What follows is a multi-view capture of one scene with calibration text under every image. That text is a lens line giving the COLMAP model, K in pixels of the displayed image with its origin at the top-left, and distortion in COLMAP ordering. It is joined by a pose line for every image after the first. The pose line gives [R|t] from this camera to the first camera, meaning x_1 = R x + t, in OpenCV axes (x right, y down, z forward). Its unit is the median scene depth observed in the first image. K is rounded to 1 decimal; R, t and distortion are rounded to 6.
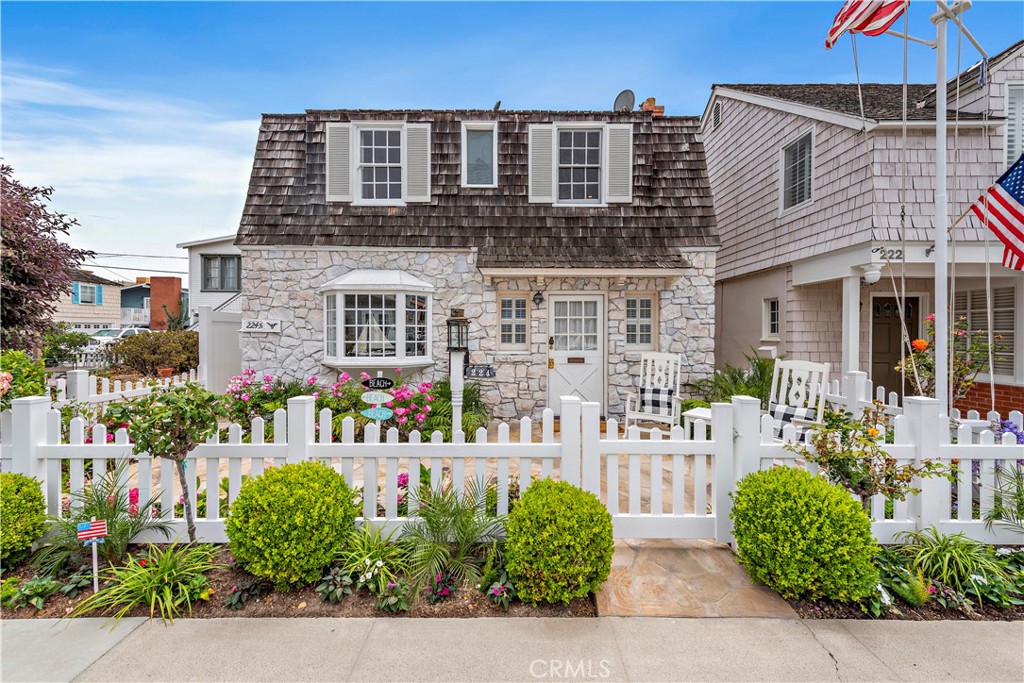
lens RADIAL K [[405.7, 0, 513.1], [0, 405.7, 338.5], [0, 0, 1]] dist [0.008926, -0.000576]
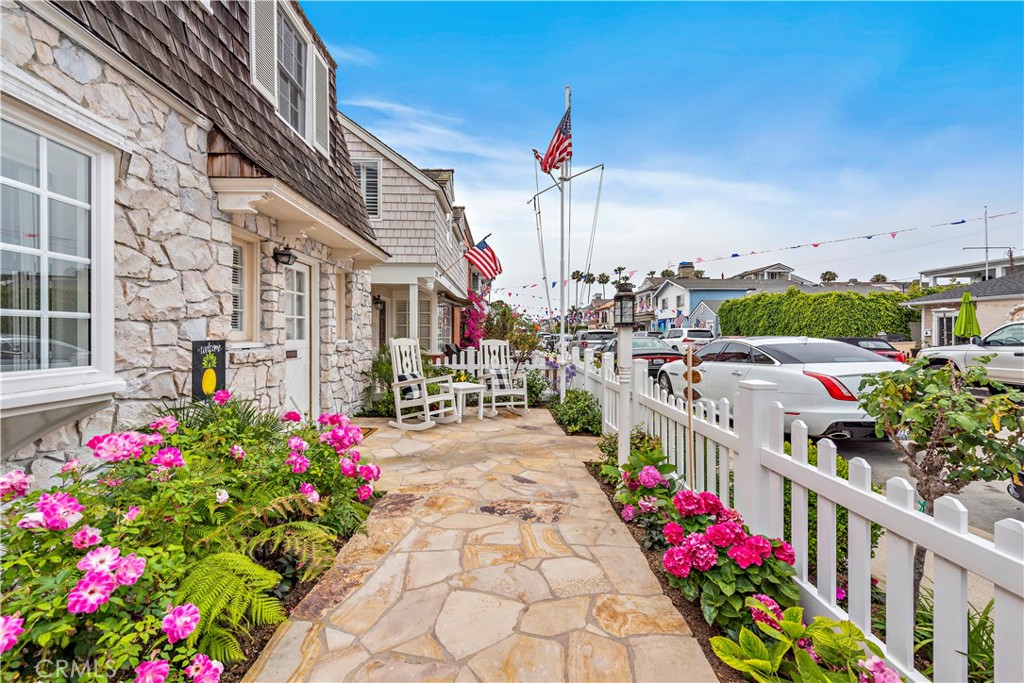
lens RADIAL K [[405.7, 0, 513.1], [0, 405.7, 338.5], [0, 0, 1]] dist [0.008926, -0.000576]
pose [[-0.023287, -0.011666, 0.999661, -0.554546], [0.008579, 0.999893, 0.011868, 0.022324], [-0.999692, 0.008852, -0.023184, 0.646304]]
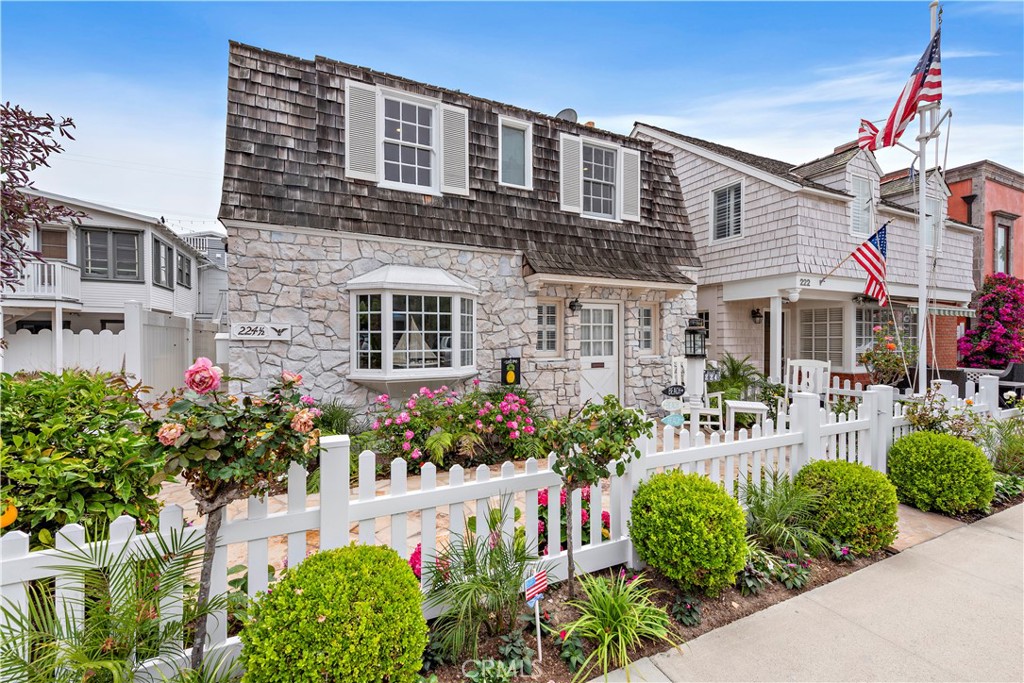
lens RADIAL K [[427.7, 0, 513.6], [0, 427.7, 345.2], [0, 0, 1]] dist [0.008654, -0.000103]
pose [[0.901286, -0.010237, 0.433104, -0.530929], [0.009155, 0.999948, 0.004584, -0.005742], [-0.433128, -0.000166, 0.901332, 0.092908]]
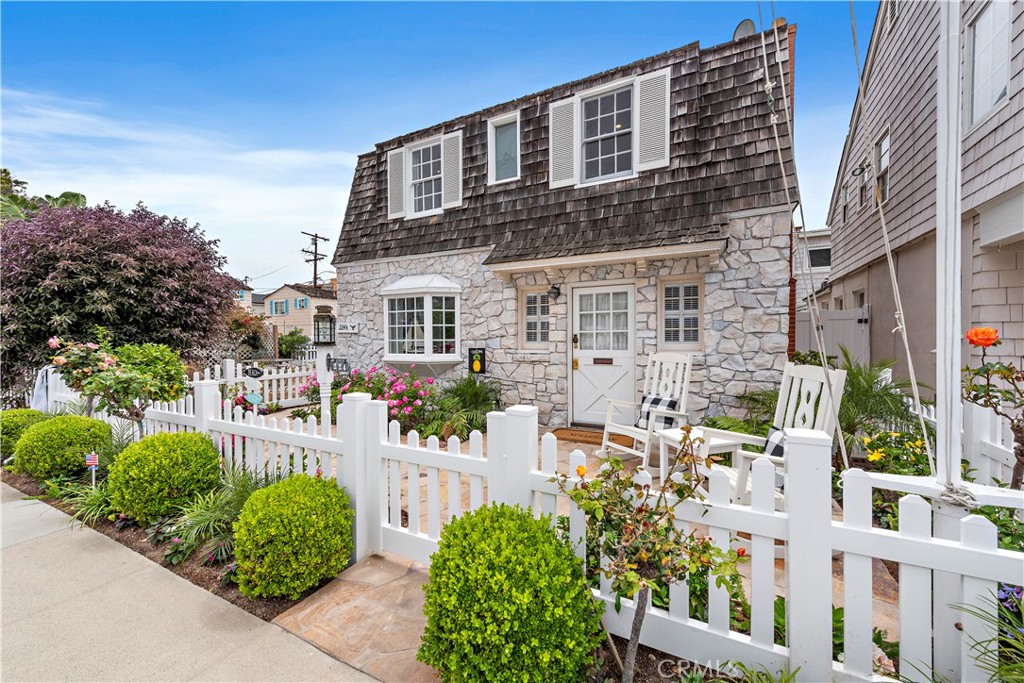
lens RADIAL K [[401.4, 0, 512.1], [0, 401.4, 344.5], [0, 0, 1]] dist [0.007654, -0.000138]
pose [[0.881513, 0.002157, -0.472154, 0.395399], [0.002405, 0.999956, 0.009057, 0.009698], [0.472153, -0.009120, 0.881469, 0.151950]]
